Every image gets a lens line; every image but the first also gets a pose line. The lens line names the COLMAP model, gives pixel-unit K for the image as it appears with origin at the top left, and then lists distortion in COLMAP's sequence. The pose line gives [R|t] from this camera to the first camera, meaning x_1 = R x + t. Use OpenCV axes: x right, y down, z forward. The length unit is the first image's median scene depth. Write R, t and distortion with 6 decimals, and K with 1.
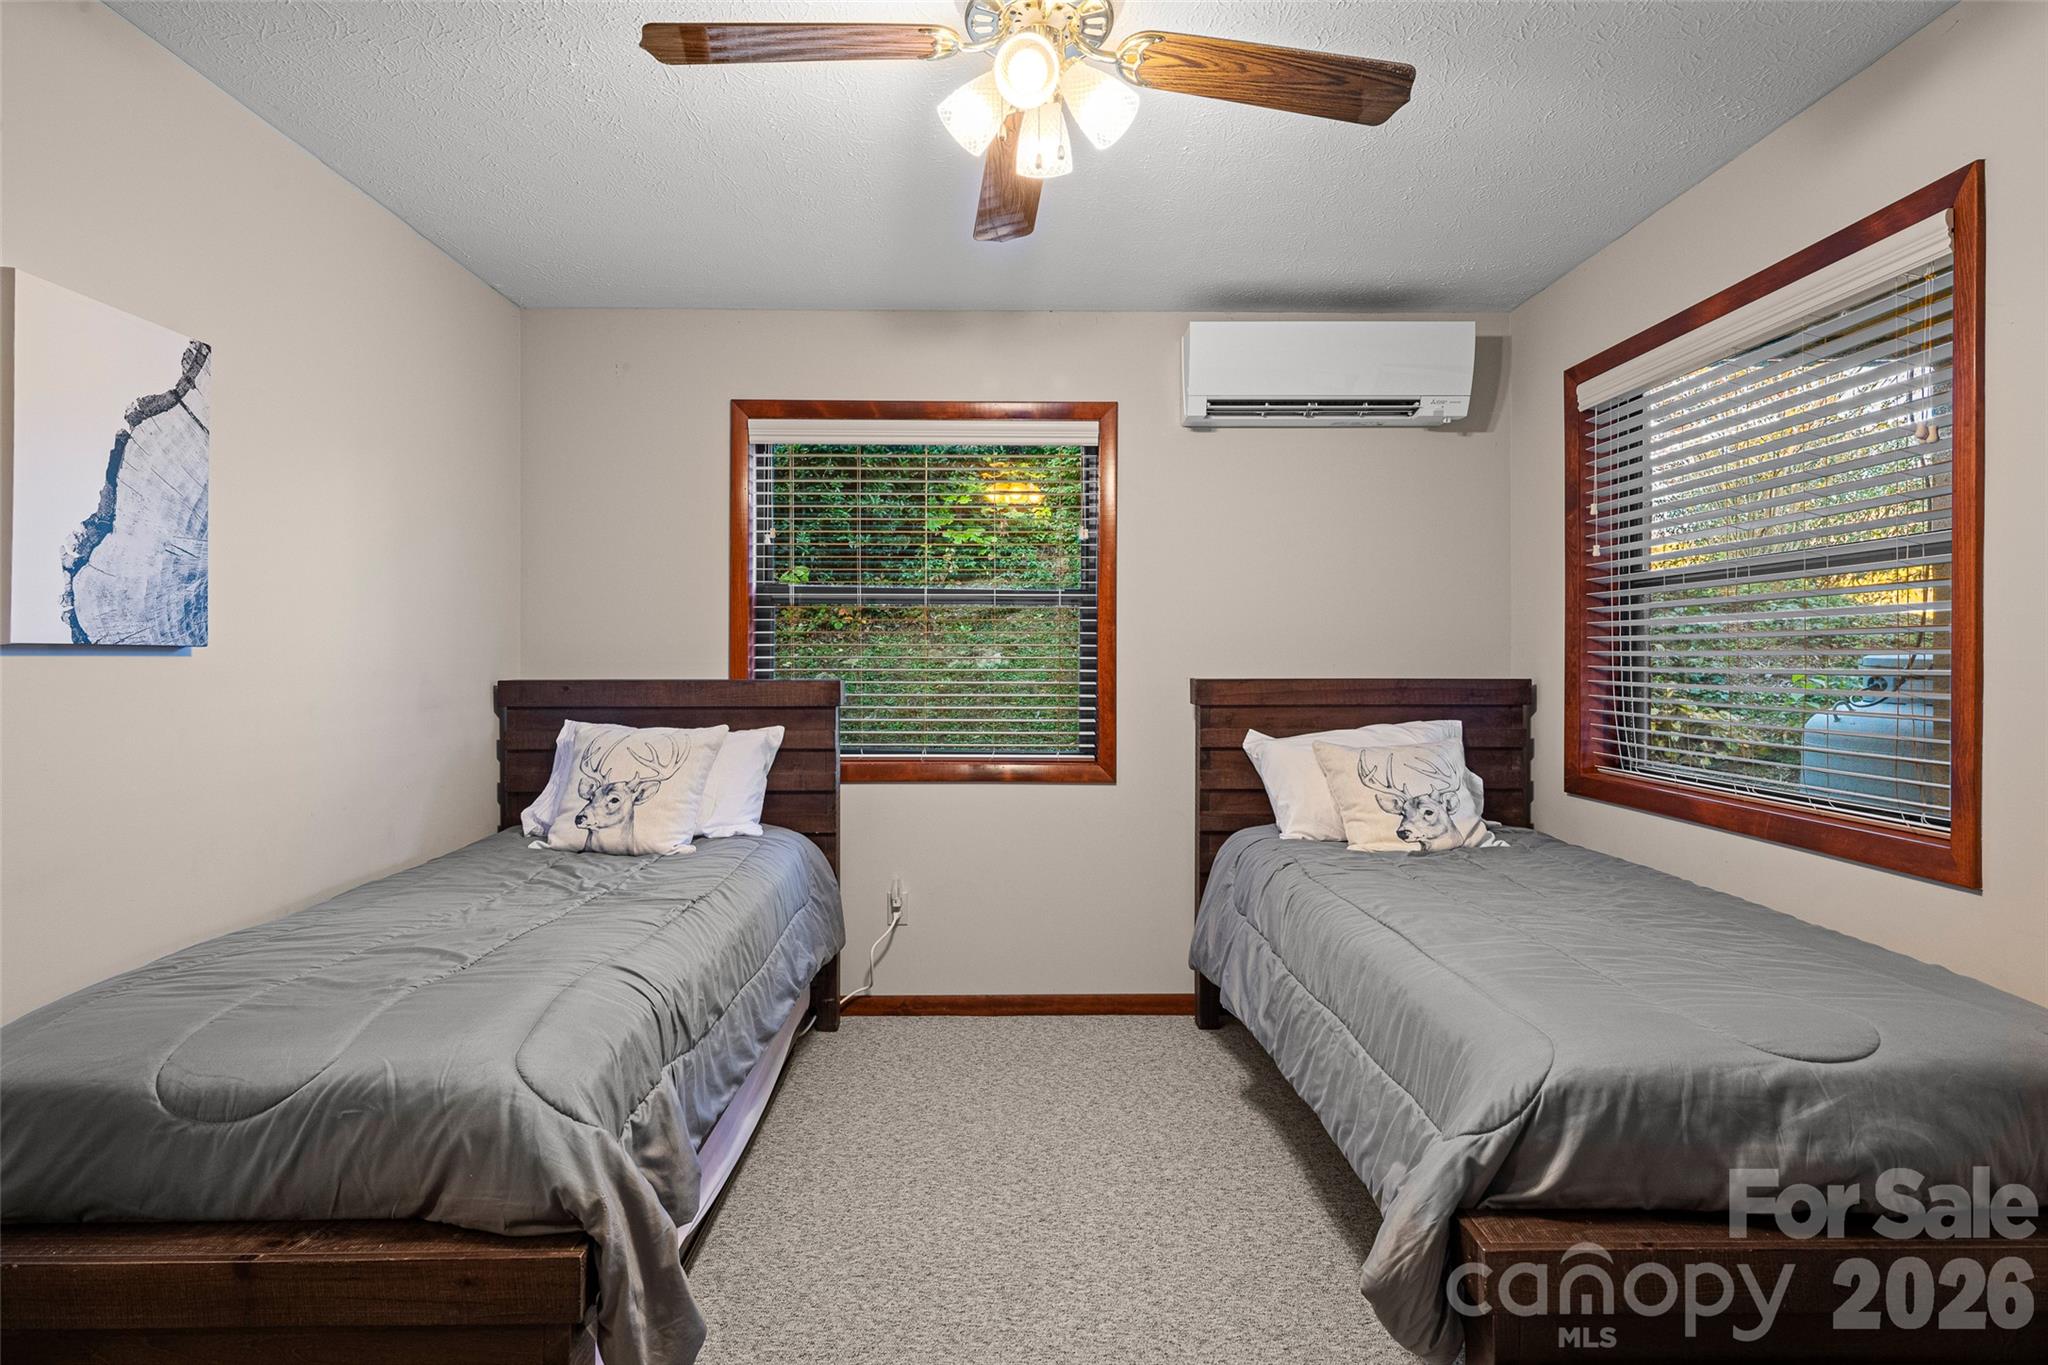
lens RADIAL K [[997.1, 0, 1023.4], [0, 997.1, 658.7], [0, 0, 1]] dist [-0.001838, -0.001297]
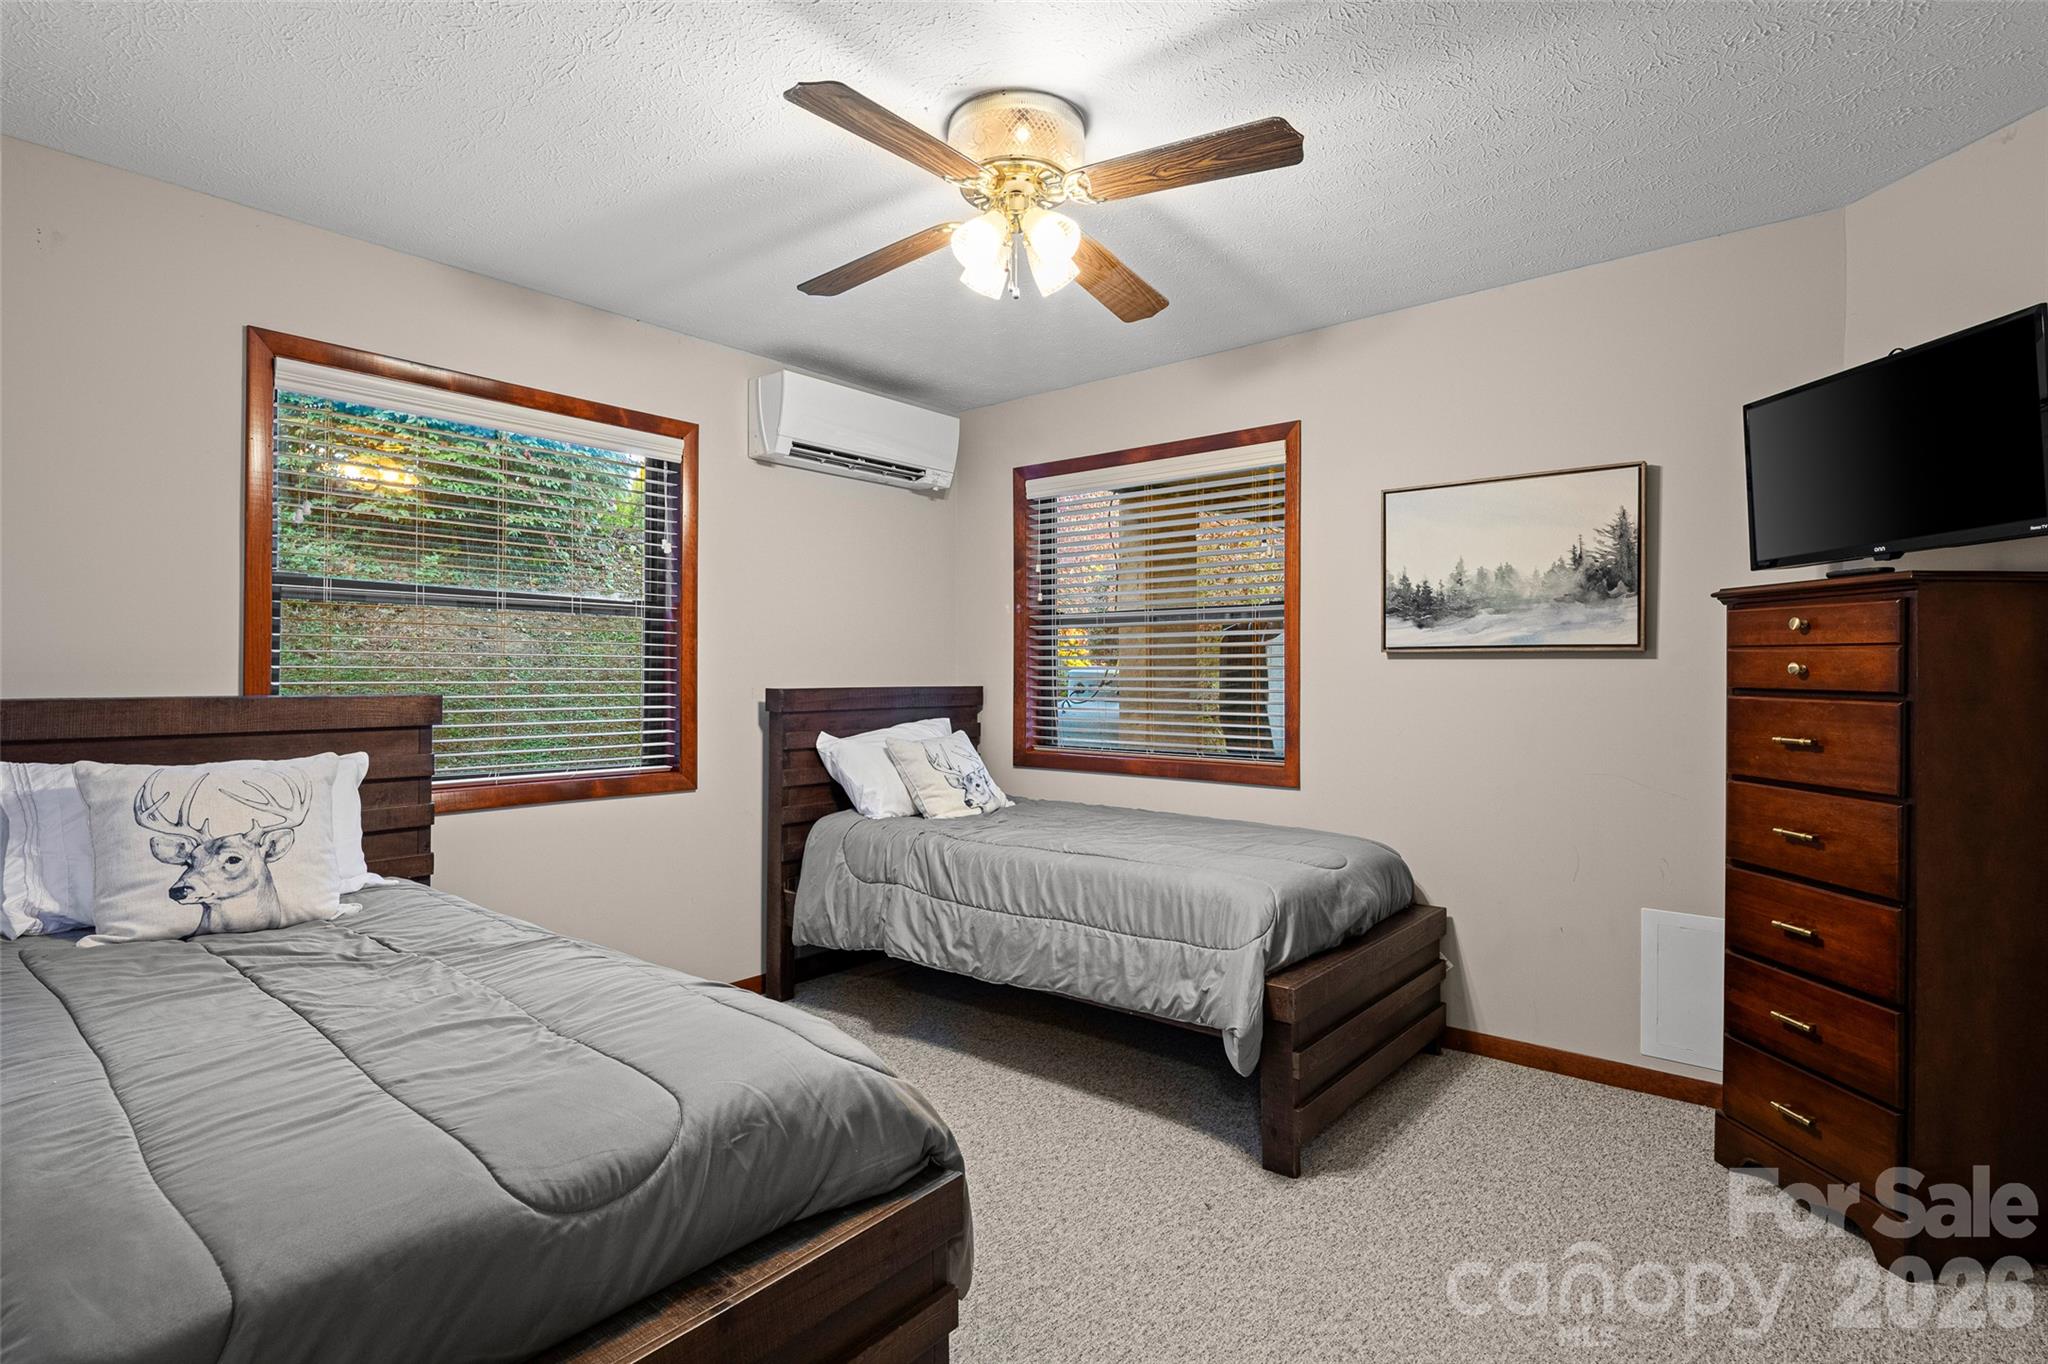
lens RADIAL K [[993.3, 0, 1017.8], [0, 993.3, 669.0], [0, 0, 1]] dist [0.002901, -0.000922]
pose [[0.658547, 0.004373, 0.752527, -0.498960], [-0.002084, 0.999990, -0.003988, 0.002057], [-0.752537, 0.001058, 0.658549, 0.066468]]
